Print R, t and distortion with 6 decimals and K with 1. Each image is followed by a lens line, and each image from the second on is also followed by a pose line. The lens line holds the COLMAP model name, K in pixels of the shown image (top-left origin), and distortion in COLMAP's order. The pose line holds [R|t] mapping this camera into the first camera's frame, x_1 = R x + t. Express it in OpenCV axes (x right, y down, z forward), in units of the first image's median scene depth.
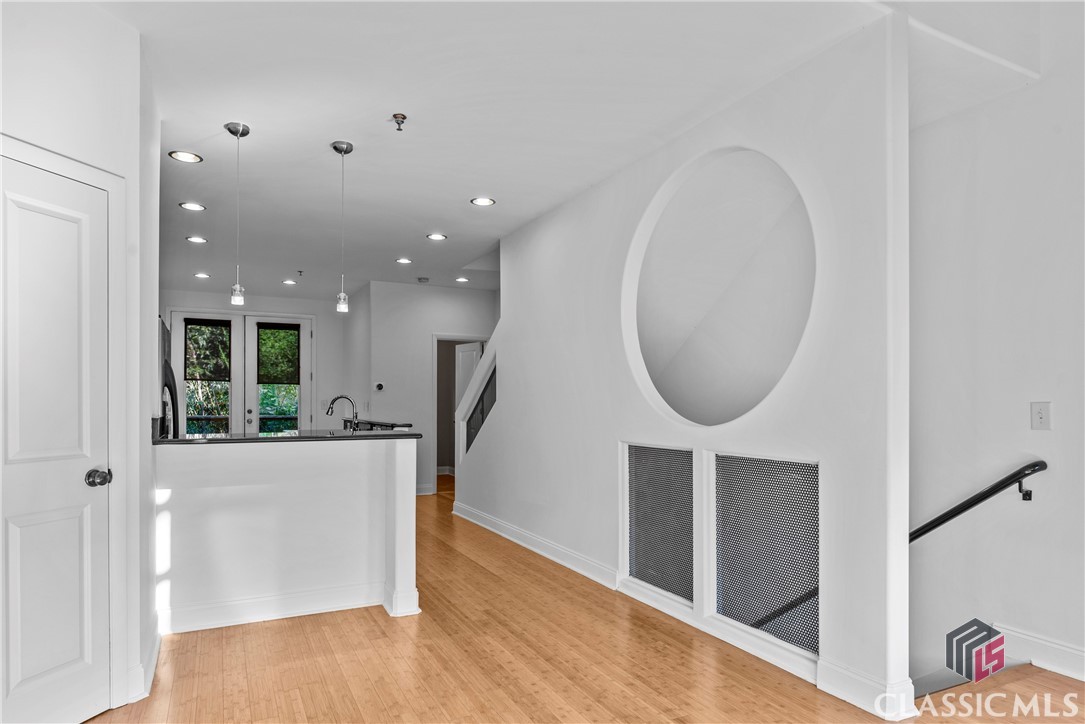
lens RADIAL K [[632.3, 0, 543.0], [0, 632.3, 402.4], [0, 0, 1]] dist [0.000446, 0.000287]
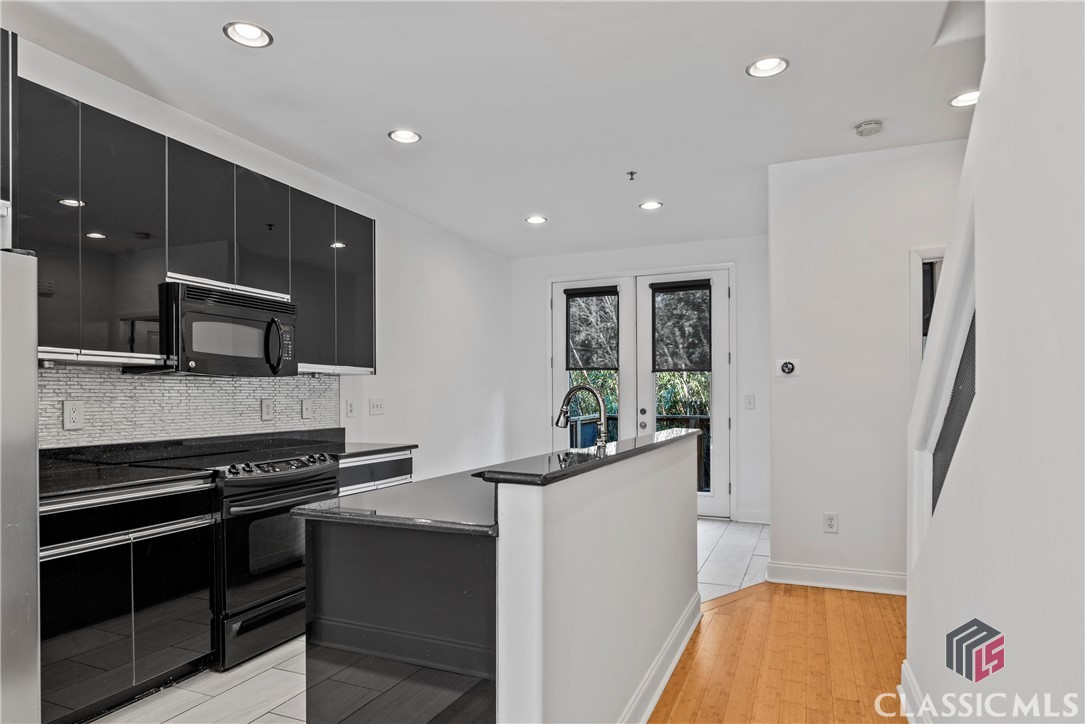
lens RADIAL K [[632.3, 0, 543.0], [0, 632.3, 402.4], [0, 0, 1]] dist [0.000446, 0.000287]
pose [[0.641485, 0.002549, -0.767131, 0.007414], [0.005355, 0.999955, 0.007800, -0.001818], [0.767117, -0.009111, 0.641442, 0.459789]]
